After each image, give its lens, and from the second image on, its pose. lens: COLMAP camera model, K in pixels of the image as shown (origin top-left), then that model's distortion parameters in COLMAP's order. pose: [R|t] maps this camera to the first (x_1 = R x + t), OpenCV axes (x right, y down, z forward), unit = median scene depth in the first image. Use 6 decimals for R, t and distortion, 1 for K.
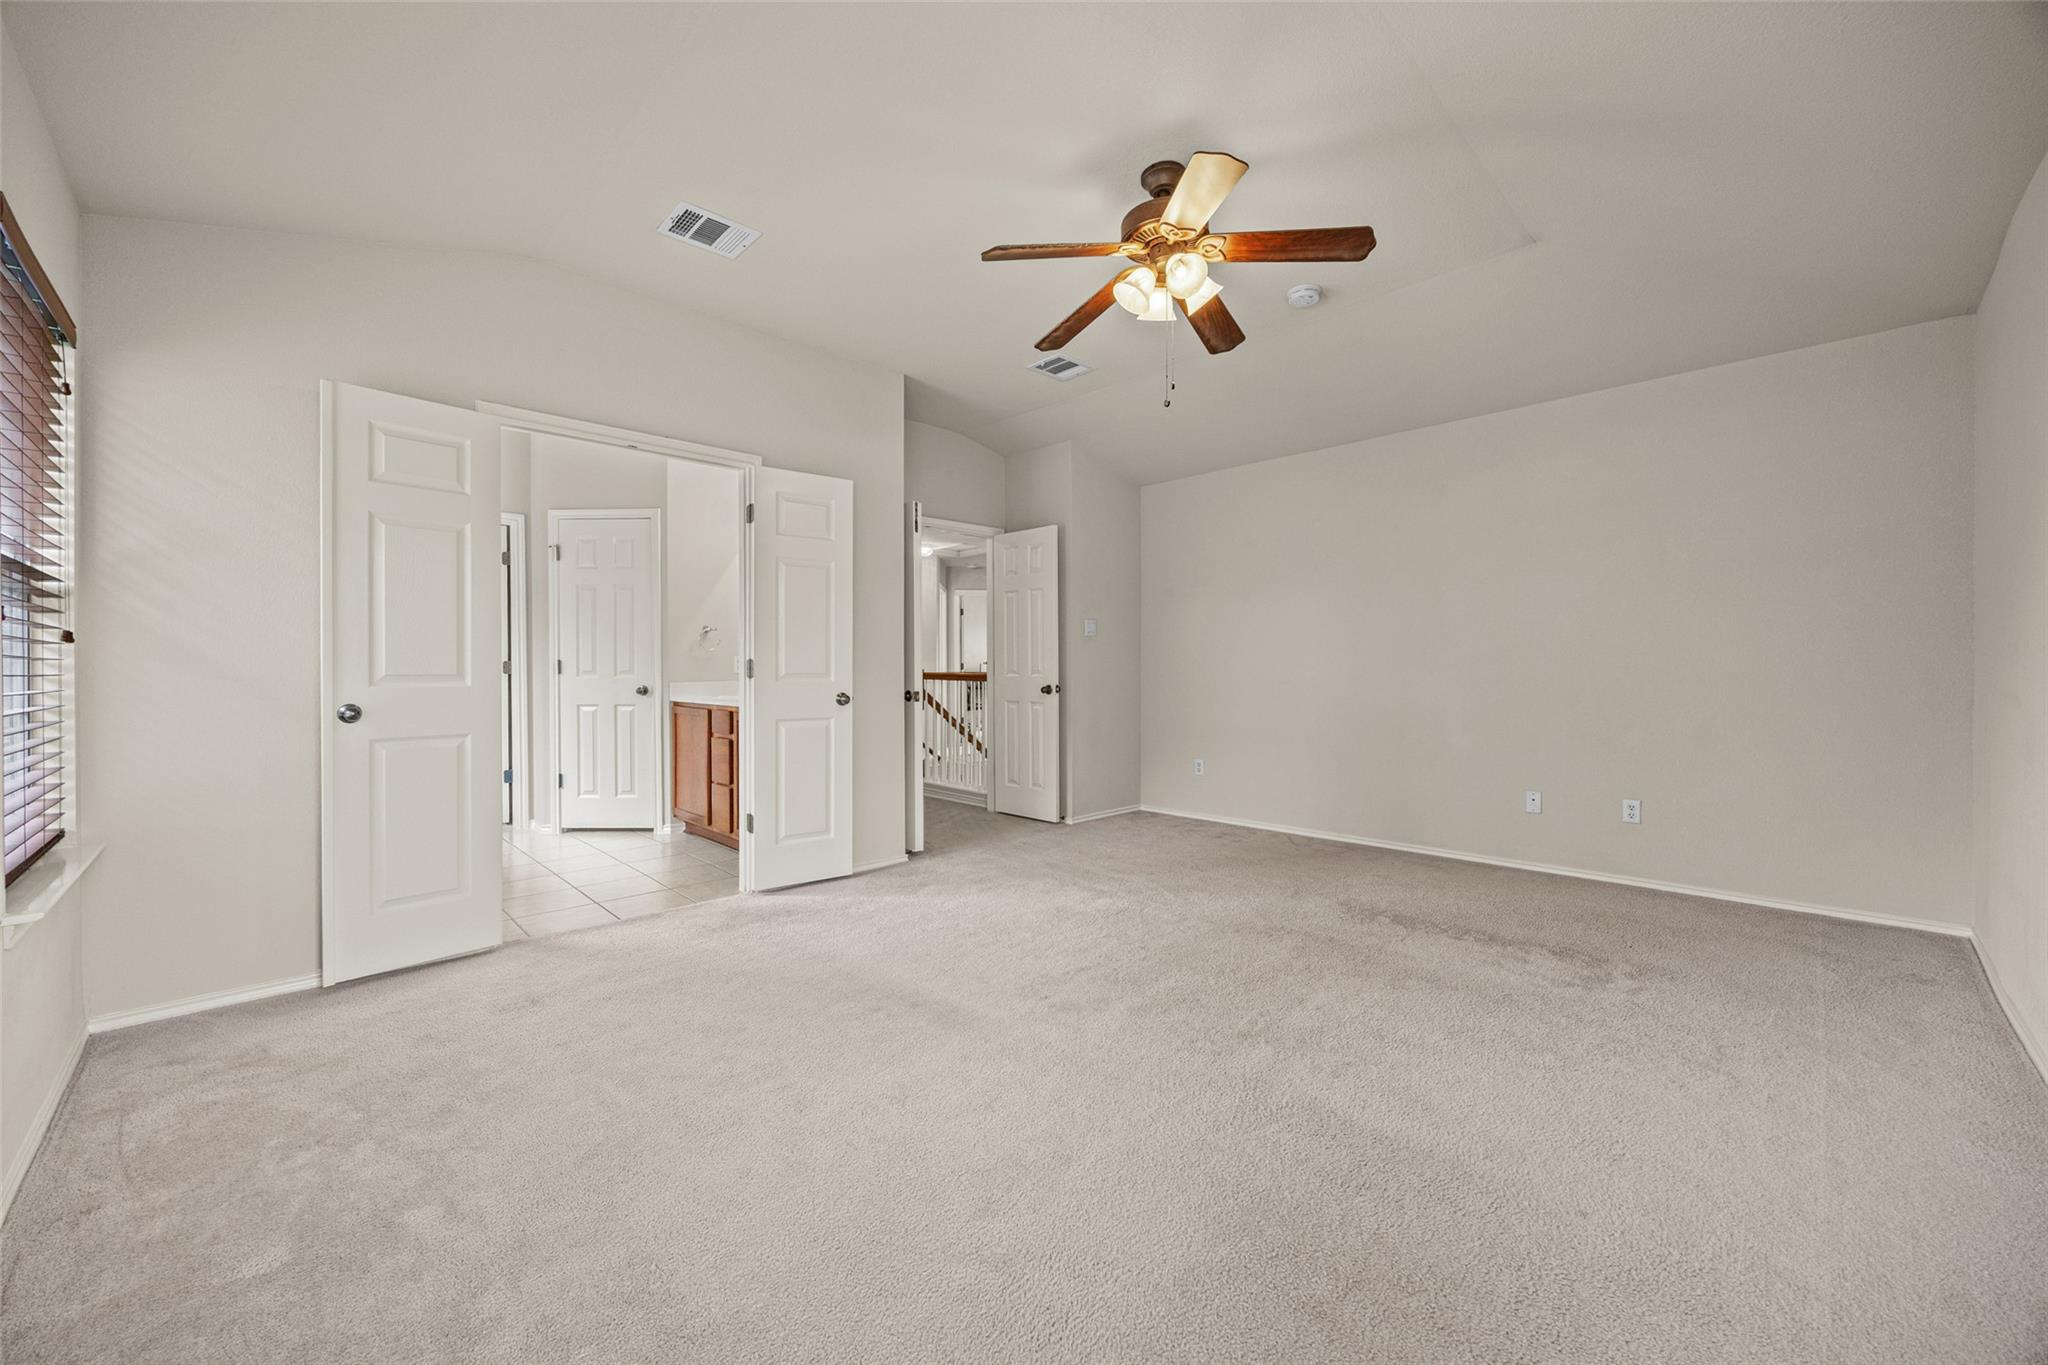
lens RADIAL K [[783.8, 0, 1023.5], [0, 783.8, 659.3], [0, 0, 1]] dist [-0.000996, -0.000111]
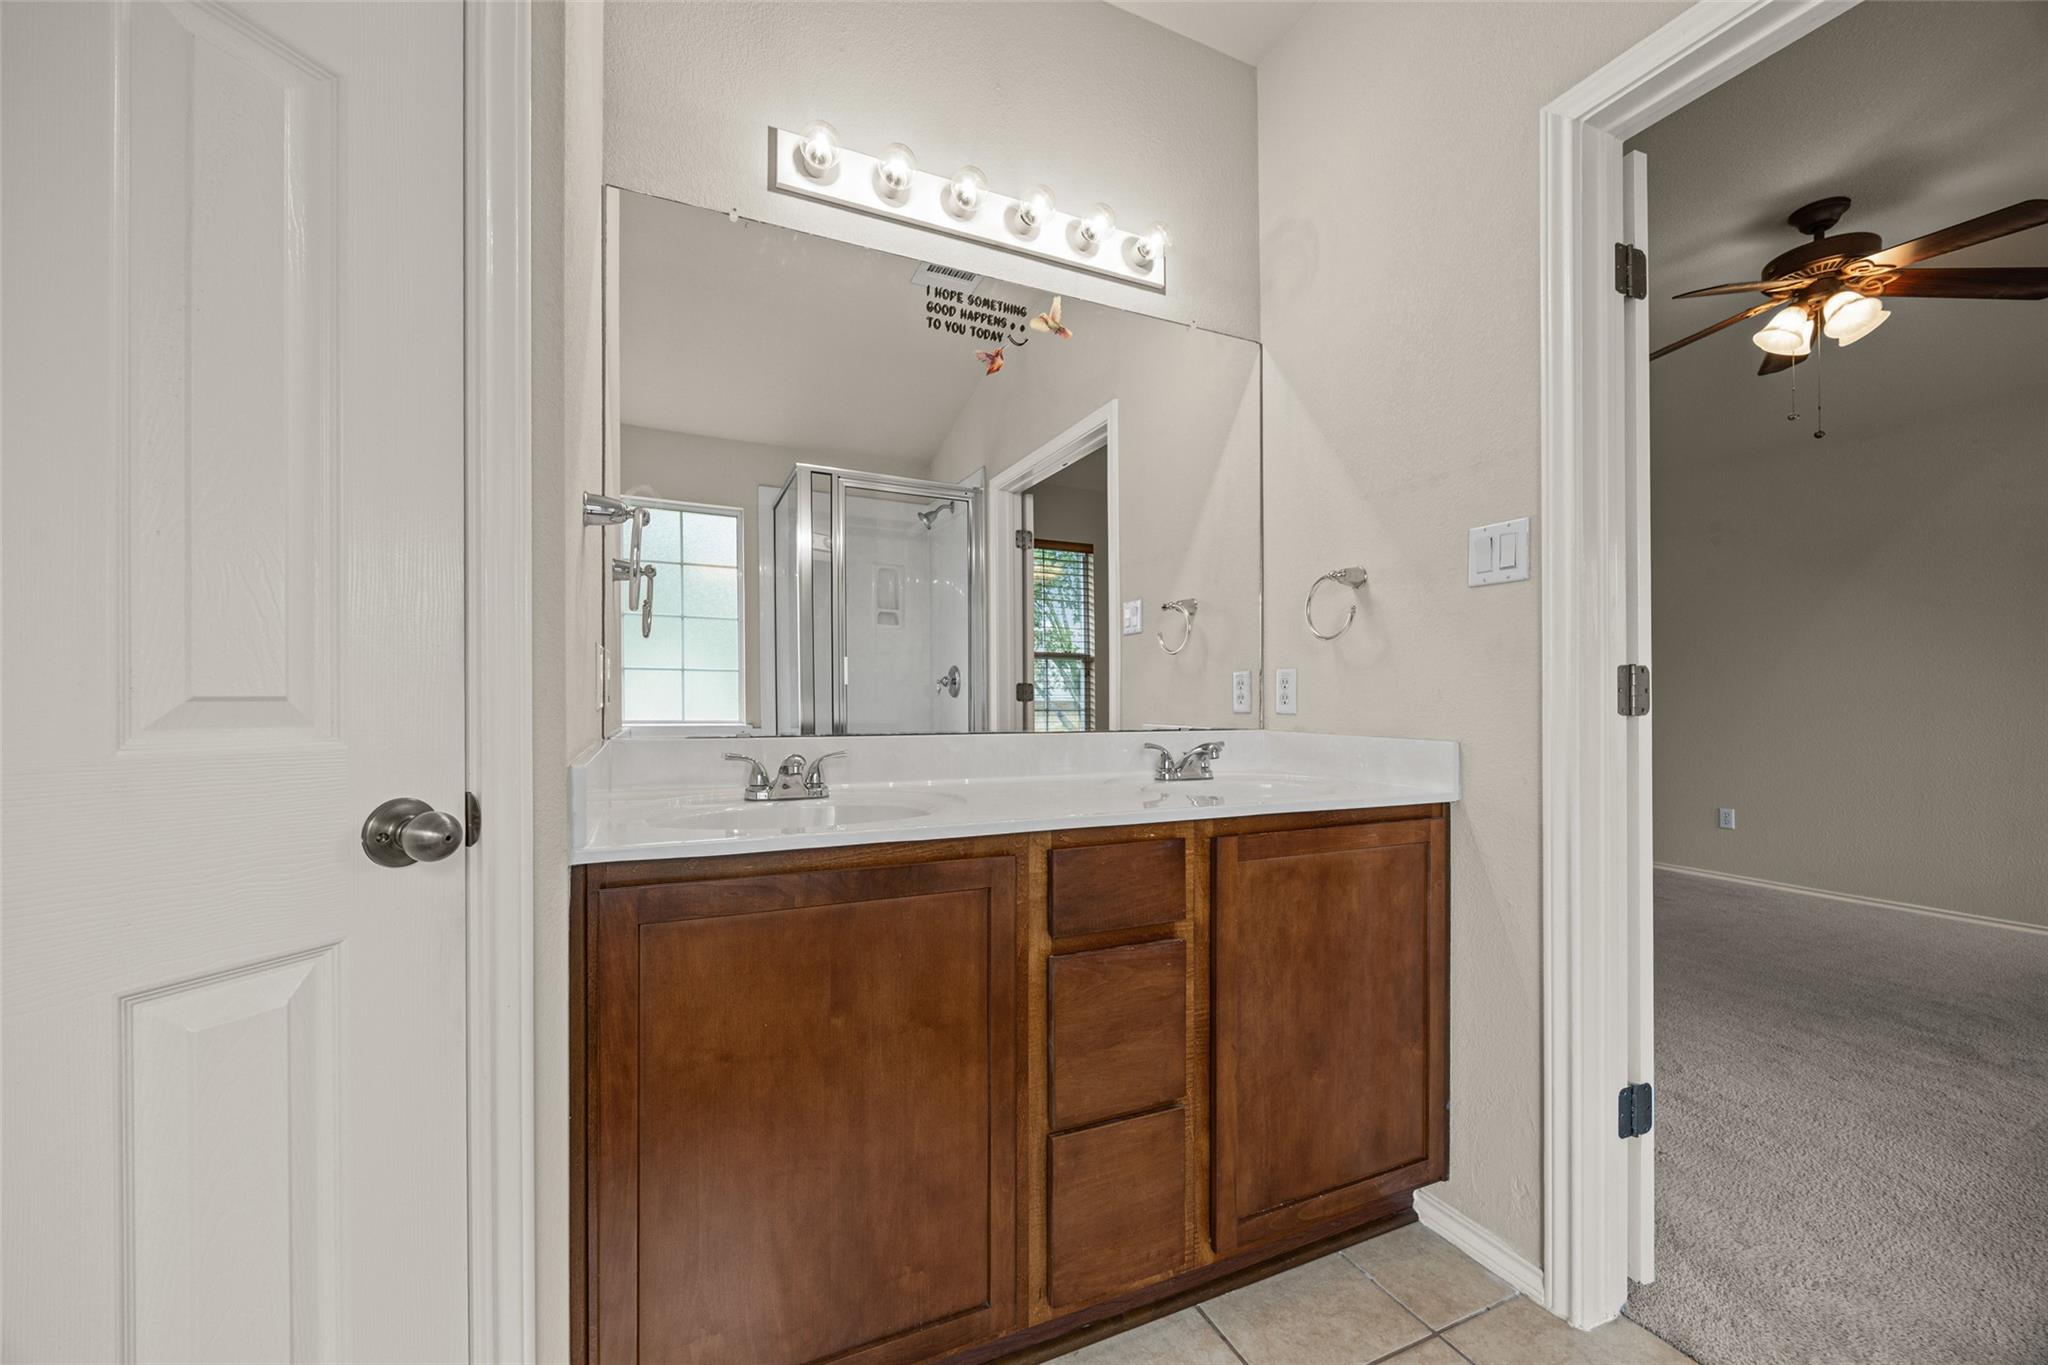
lens RADIAL K [[811.7, 0, 1032.3], [0, 811.7, 699.6], [0, 0, 1]] dist [-0.002822, -0.000167]
pose [[0.333086, 0.003437, 0.942890, -0.599622], [0.005786, 0.999967, -0.005689, 0.015646], [-0.942879, 0.007351, 0.333055, 0.840876]]
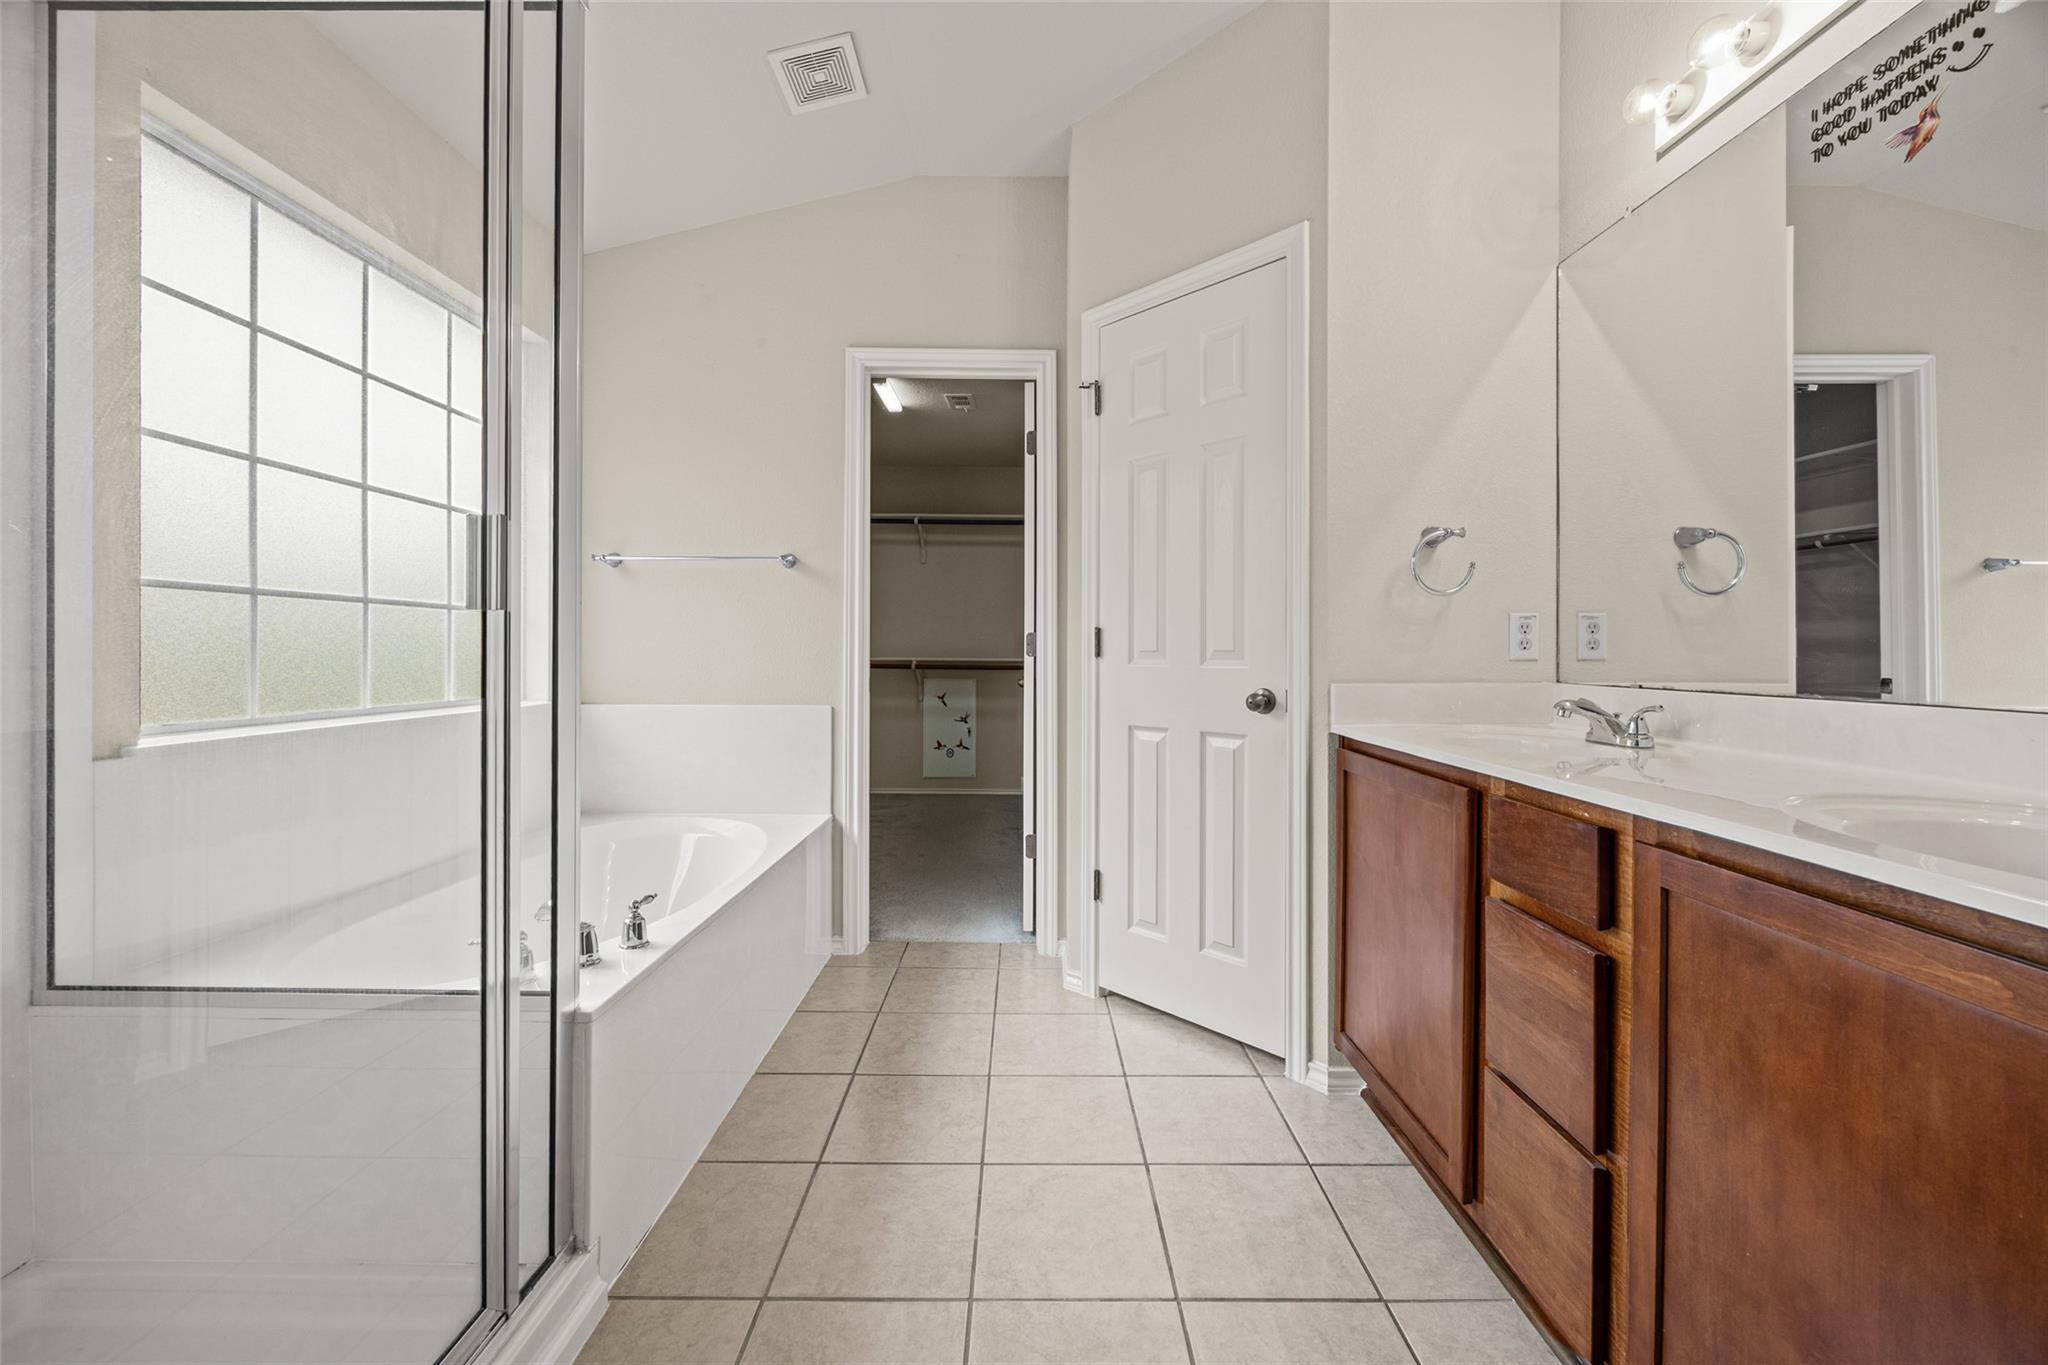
lens RADIAL K [[783.8, 0, 1023.5], [0, 783.8, 659.3], [0, 0, 1]] dist [-0.000996, -0.000111]
pose [[0.709756, 0.010433, -0.704370, -0.293458], [-0.008306, 0.999945, 0.006442, 0.016970], [0.704398, 0.001278, 0.709804, 0.635162]]
